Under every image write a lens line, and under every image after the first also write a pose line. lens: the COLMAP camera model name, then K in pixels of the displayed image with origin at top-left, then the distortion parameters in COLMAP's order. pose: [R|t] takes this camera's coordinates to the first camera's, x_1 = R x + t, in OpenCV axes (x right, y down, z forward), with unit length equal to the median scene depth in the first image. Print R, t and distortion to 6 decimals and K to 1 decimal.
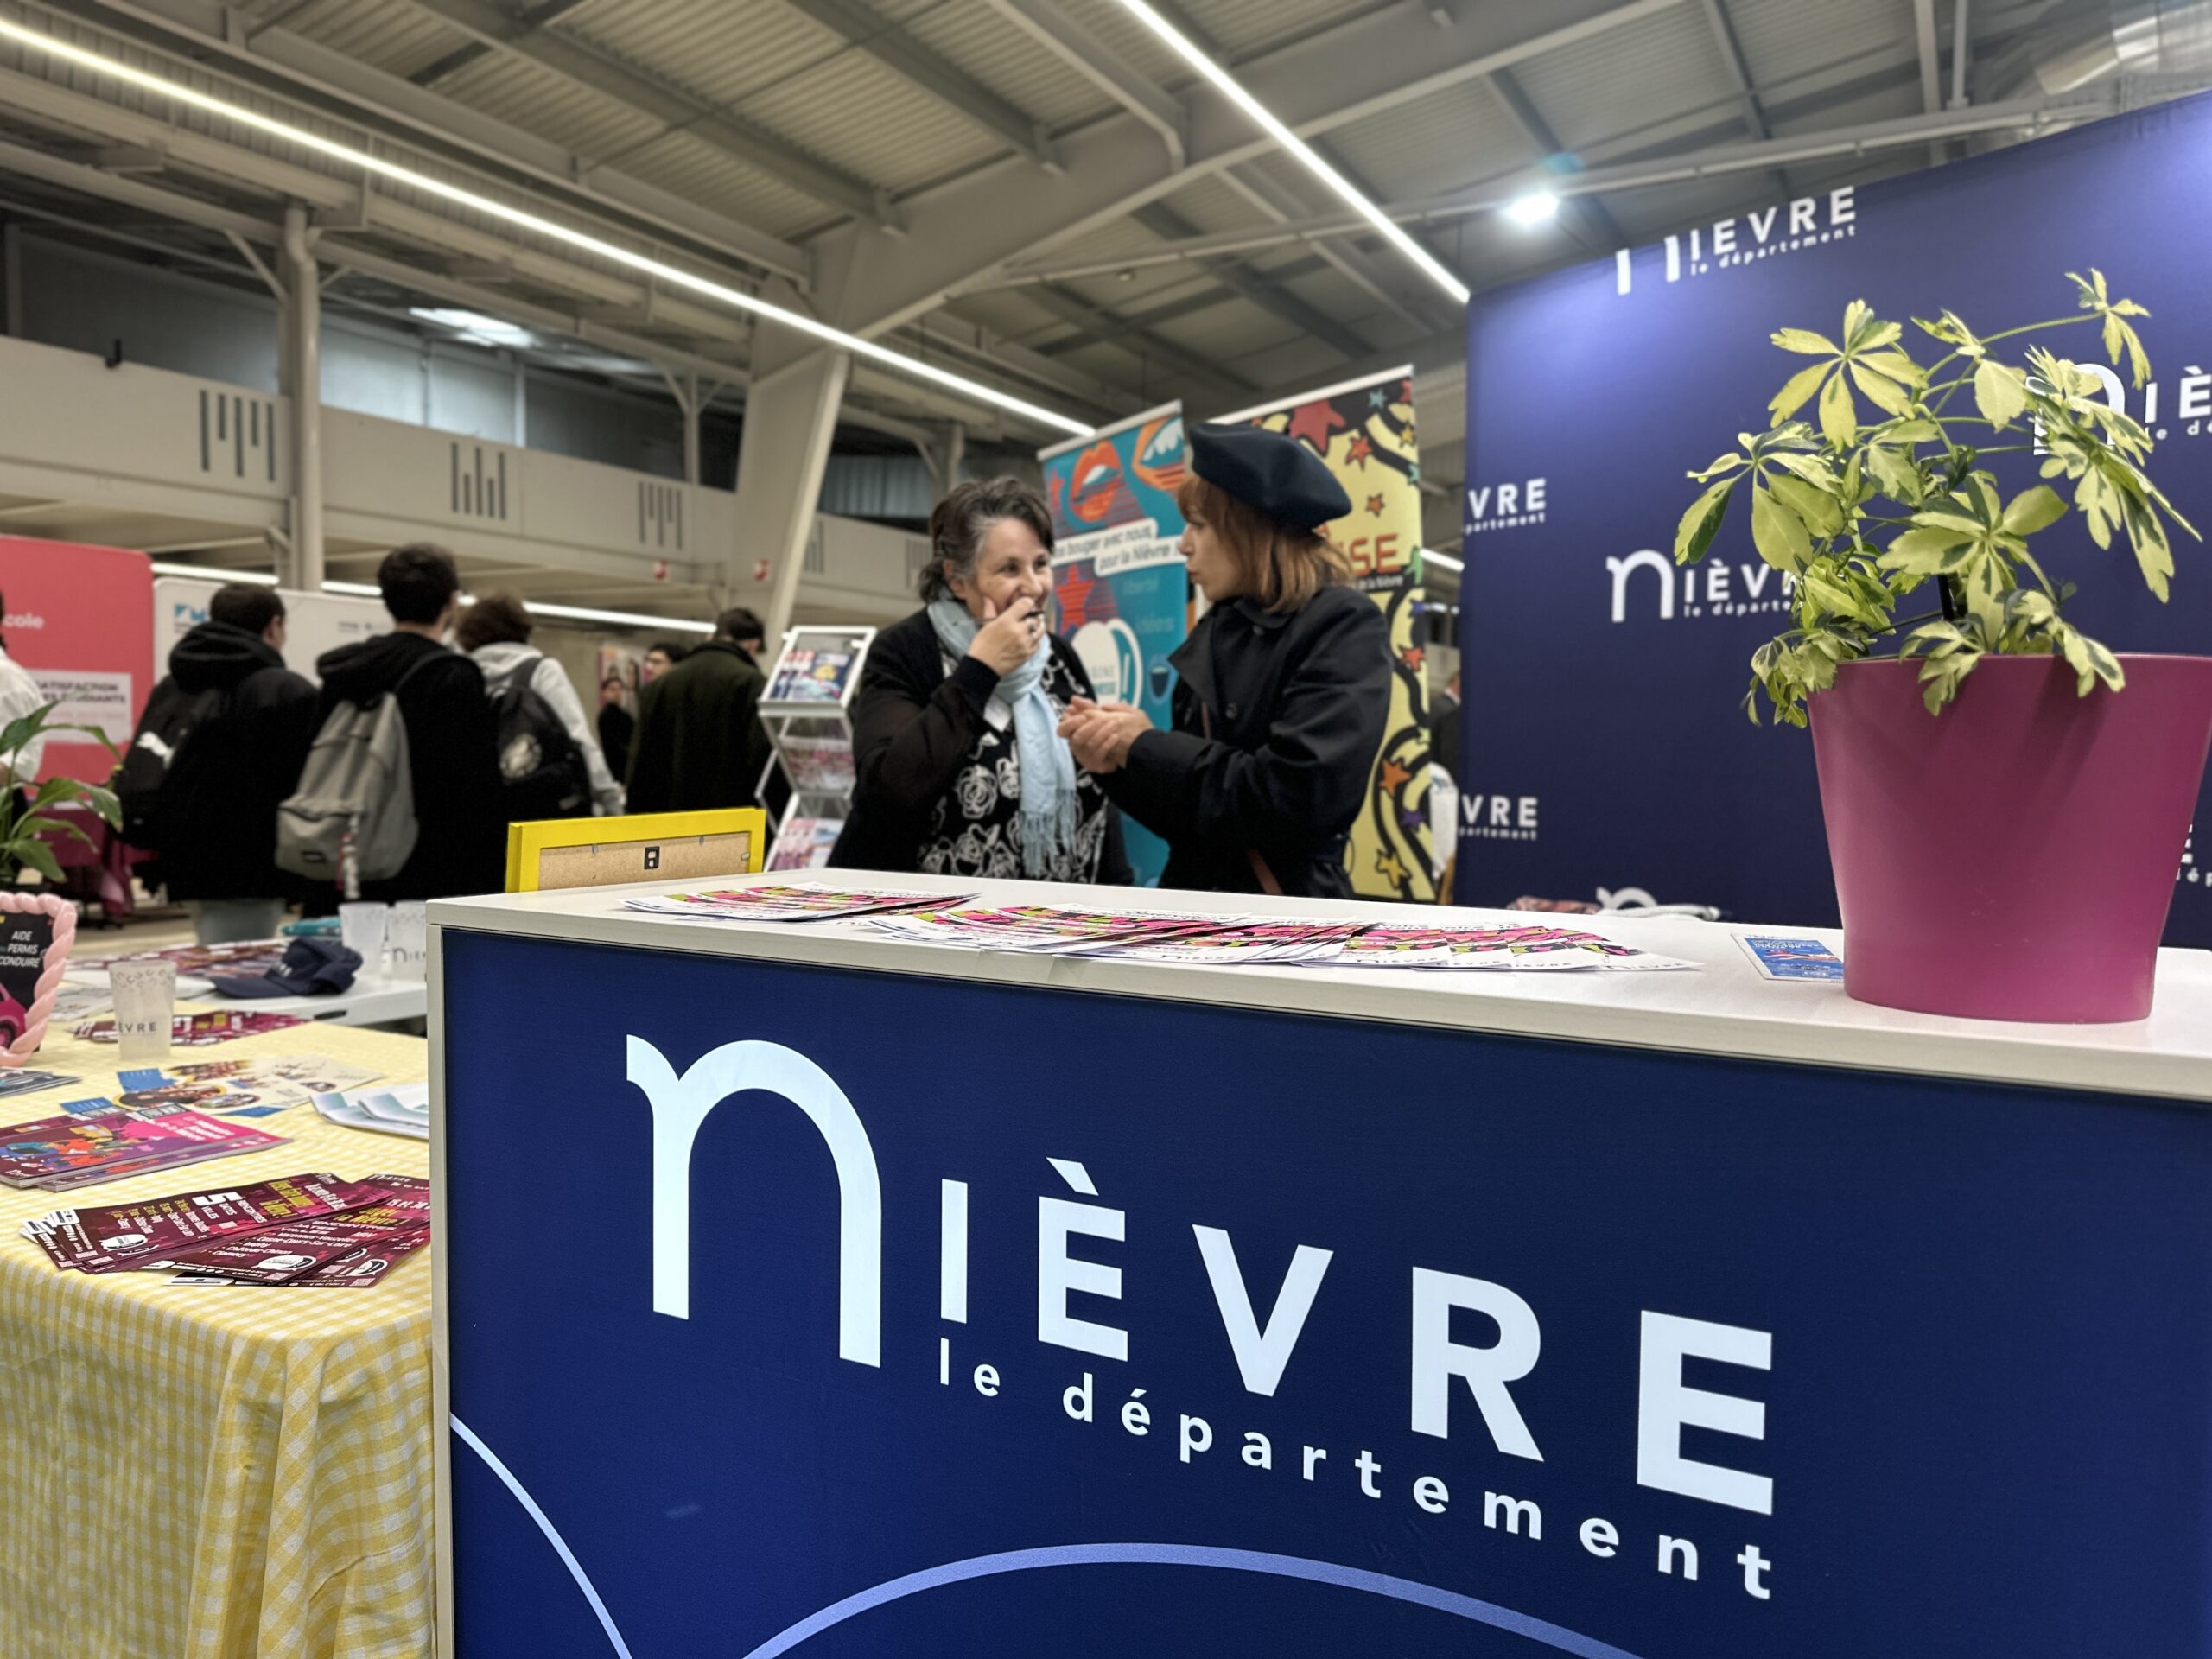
lens RADIAL K [[1570.3, 0, 1102.1], [0, 1570.3, 840.5], [0, 0, 1]] dist [0.061630, -0.090346]
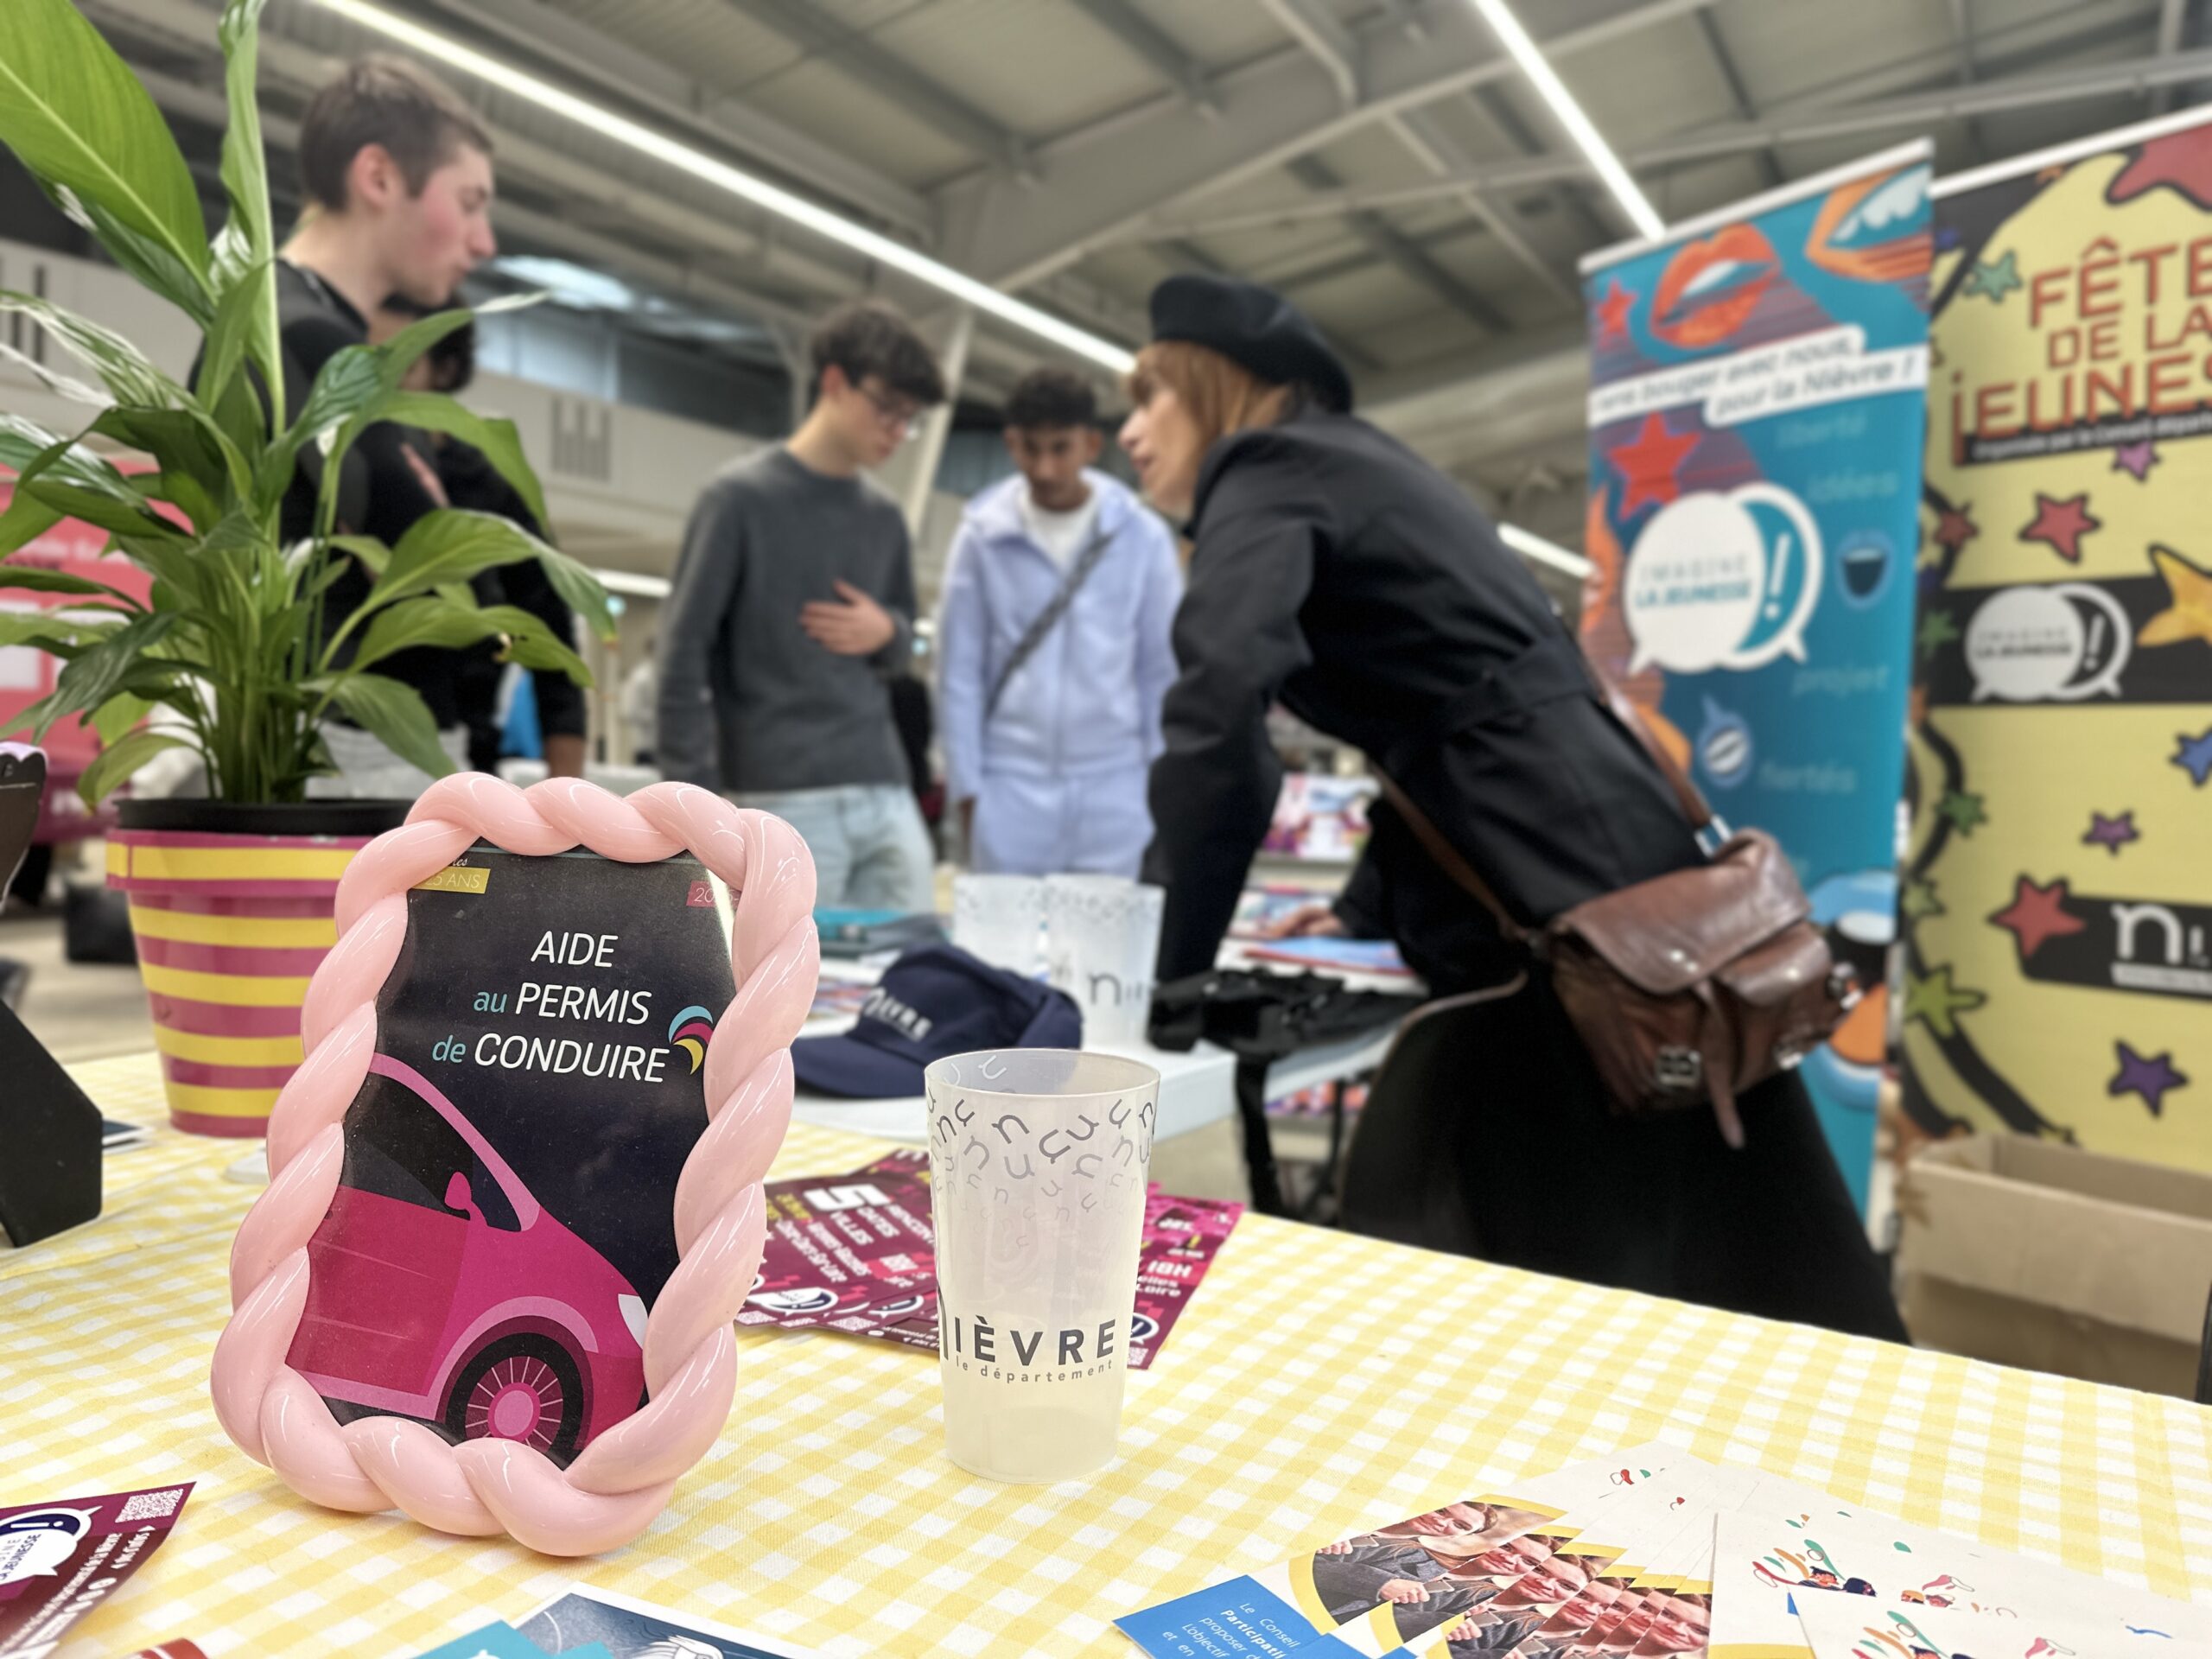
lens RADIAL K [[1570.3, 0, 1111.4], [0, 1570.3, 832.7], [0, 0, 1]] dist [0.061630, -0.090346]
pose [[0.999456, 0.024676, -0.021880, -0.290595], [-0.024770, 0.999685, -0.004043, 0.020154], [0.021773, 0.004582, 0.999752, 0.371197]]
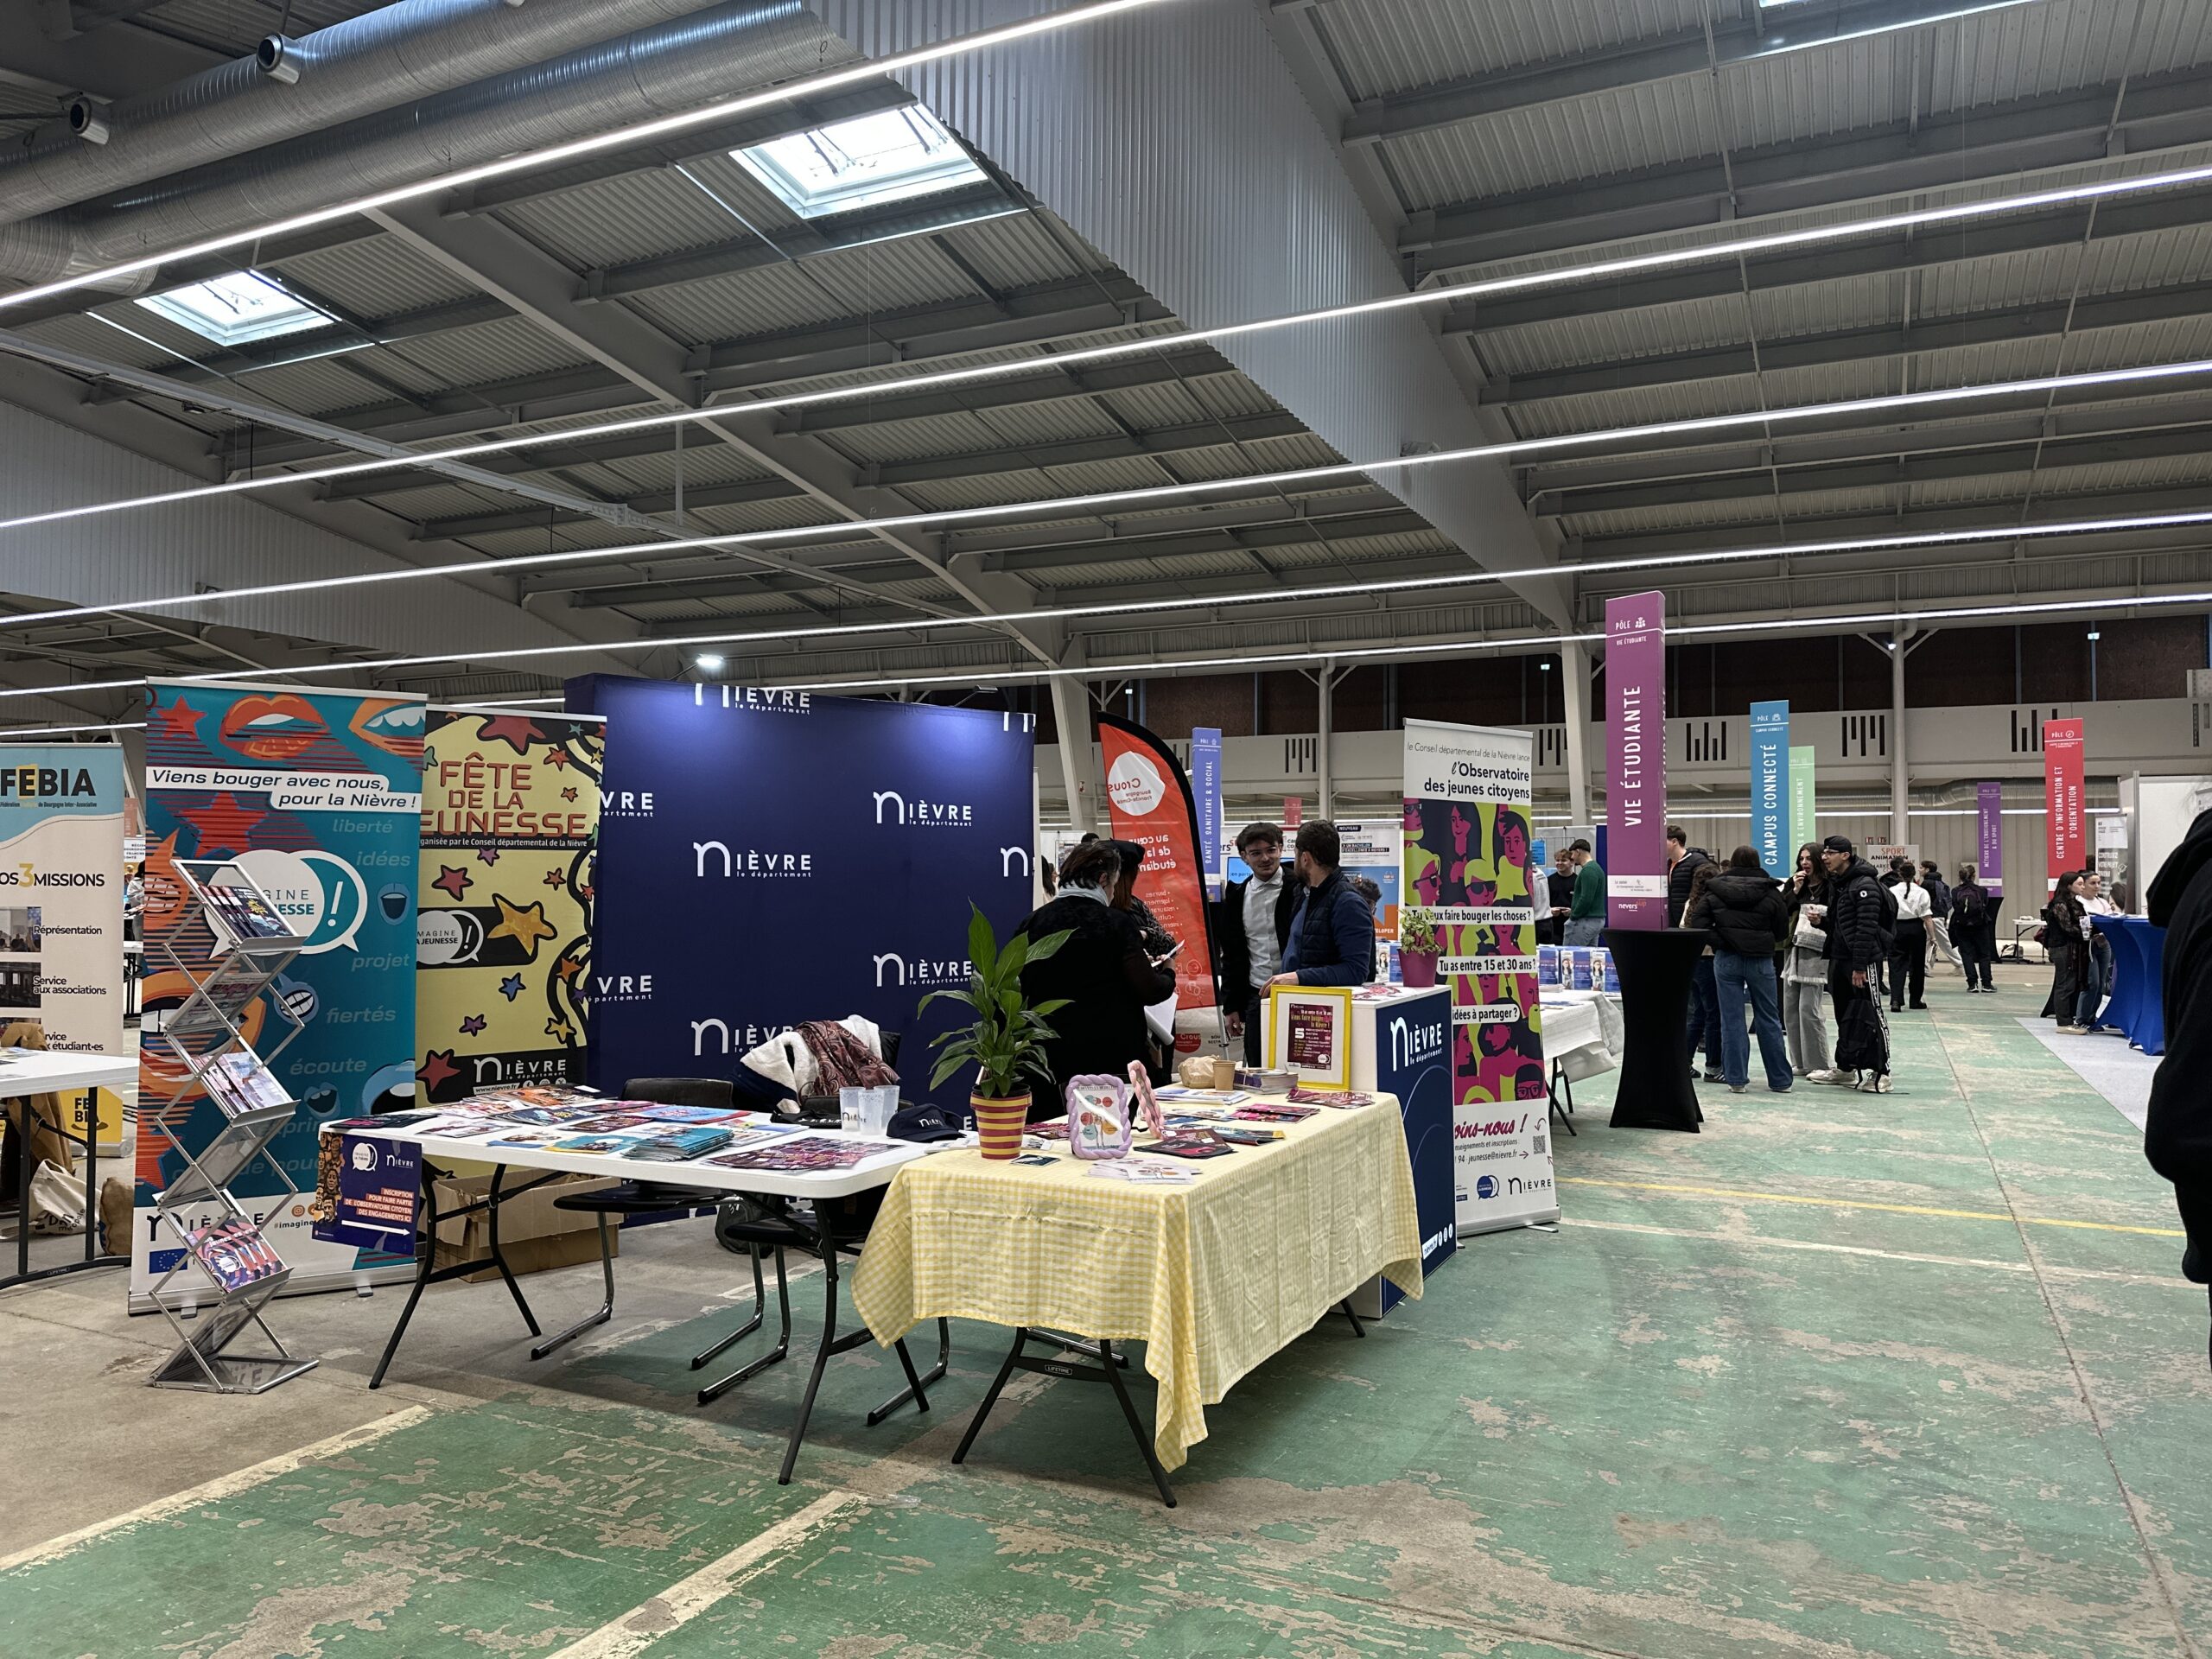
lens RADIAL K [[1570.3, 0, 1128.2], [0, 1570.3, 815.0], [0, 0, 1]] dist [0.061630, -0.090346]
pose [[-0.062816, 0.033844, 0.997451, -1.419153], [0.051519, 0.998202, -0.030625, -0.116301], [-0.996694, 0.049464, -0.064447, 0.551999]]
